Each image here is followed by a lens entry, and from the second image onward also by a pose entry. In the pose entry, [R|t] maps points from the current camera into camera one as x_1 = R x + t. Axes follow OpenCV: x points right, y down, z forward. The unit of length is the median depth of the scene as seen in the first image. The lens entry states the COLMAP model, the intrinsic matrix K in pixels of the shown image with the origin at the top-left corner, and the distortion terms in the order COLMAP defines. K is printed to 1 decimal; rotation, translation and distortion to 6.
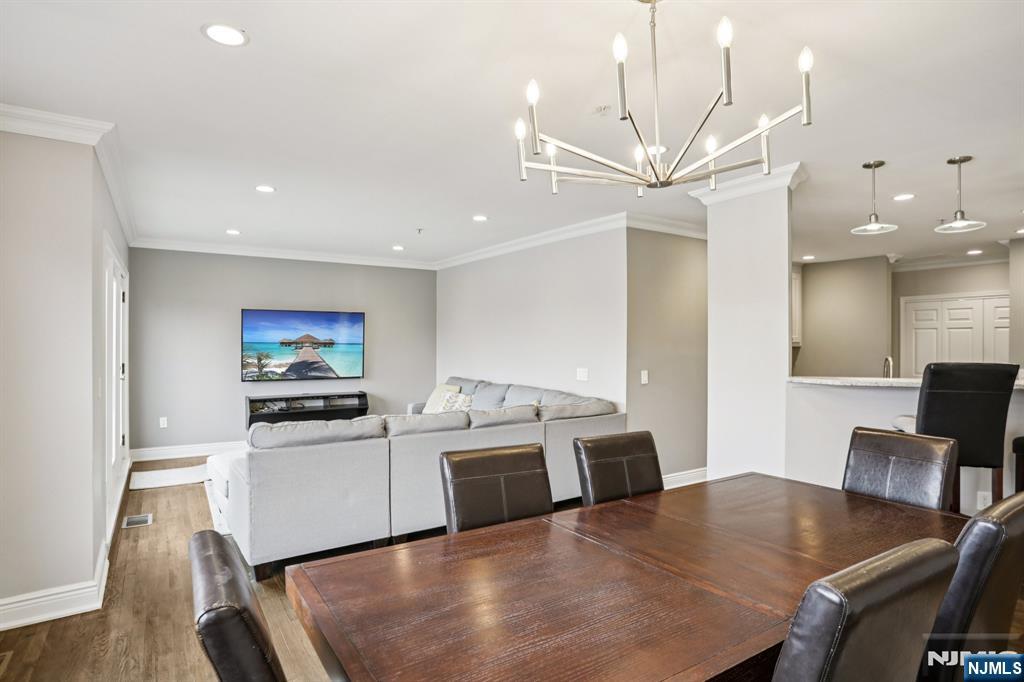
lens RADIAL K [[564.3, 0, 494.8], [0, 564.3, 346.5], [0, 0, 1]] dist [-0.061938, 0.039416]
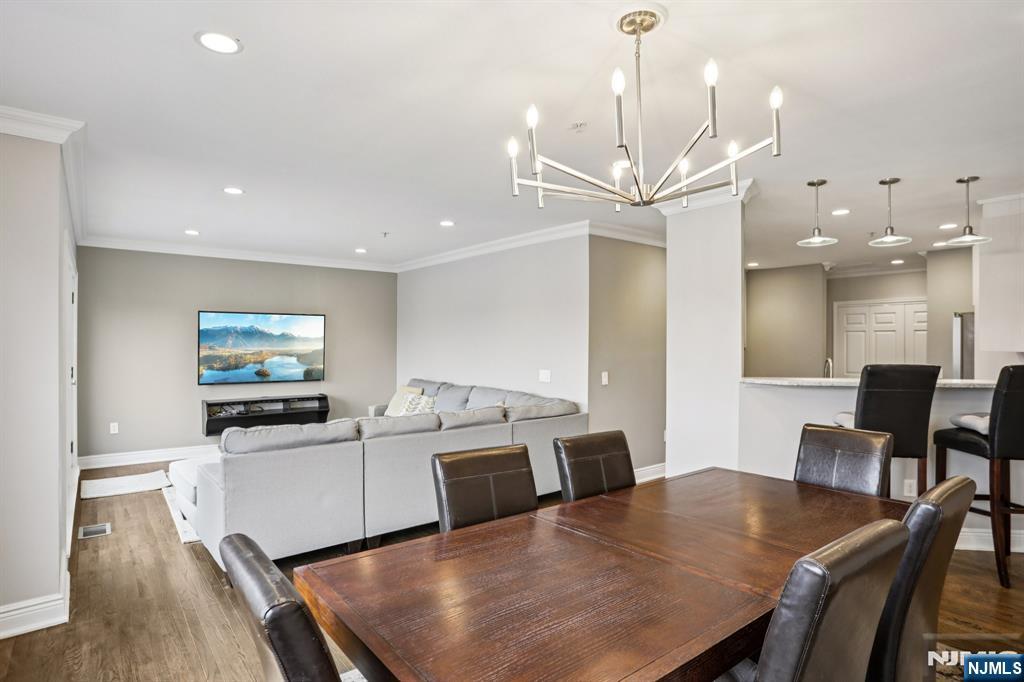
lens RADIAL K [[564.3, 0, 494.8], [0, 564.3, 346.5], [0, 0, 1]] dist [-0.061938, 0.039416]
pose [[0.995544, -0.001295, 0.094294, -0.033601], [0.001304, 0.999999, -0.000033, -0.004377], [-0.094294, 0.000156, 0.995544, -0.019705]]
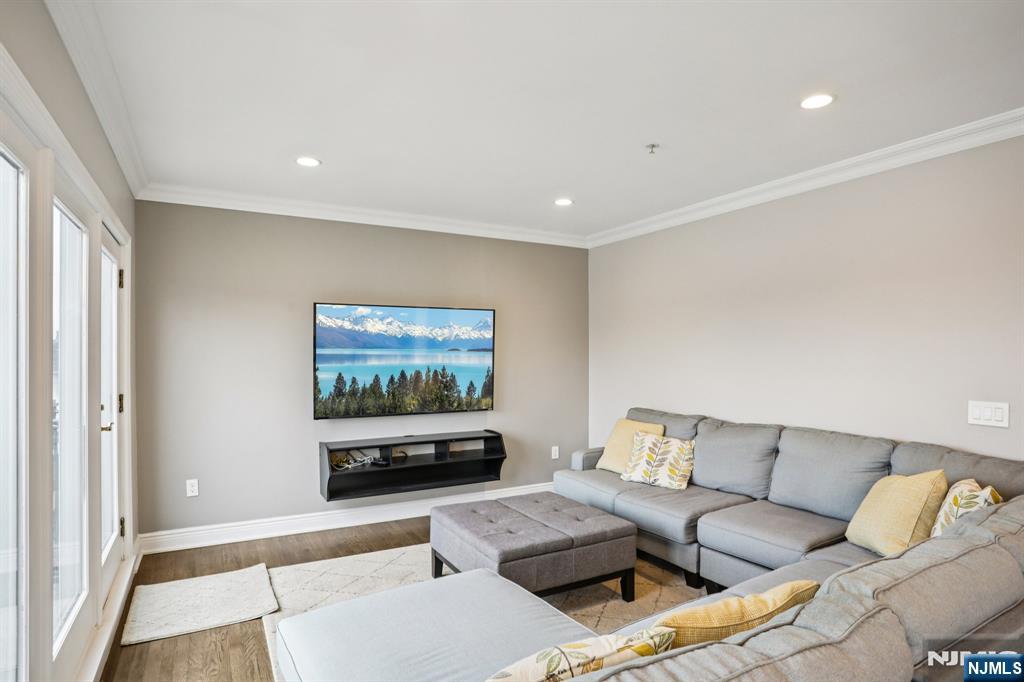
lens RADIAL K [[561.7, 0, 480.5], [0, 561.7, 358.9], [0, 0, 1]] dist [-0.064527, 0.088121]
pose [[0.997736, -0.008006, -0.066770, -0.263803], [0.007798, 0.999964, -0.003382, -0.001437], [0.066795, 0.002854, 0.997763, 0.453827]]
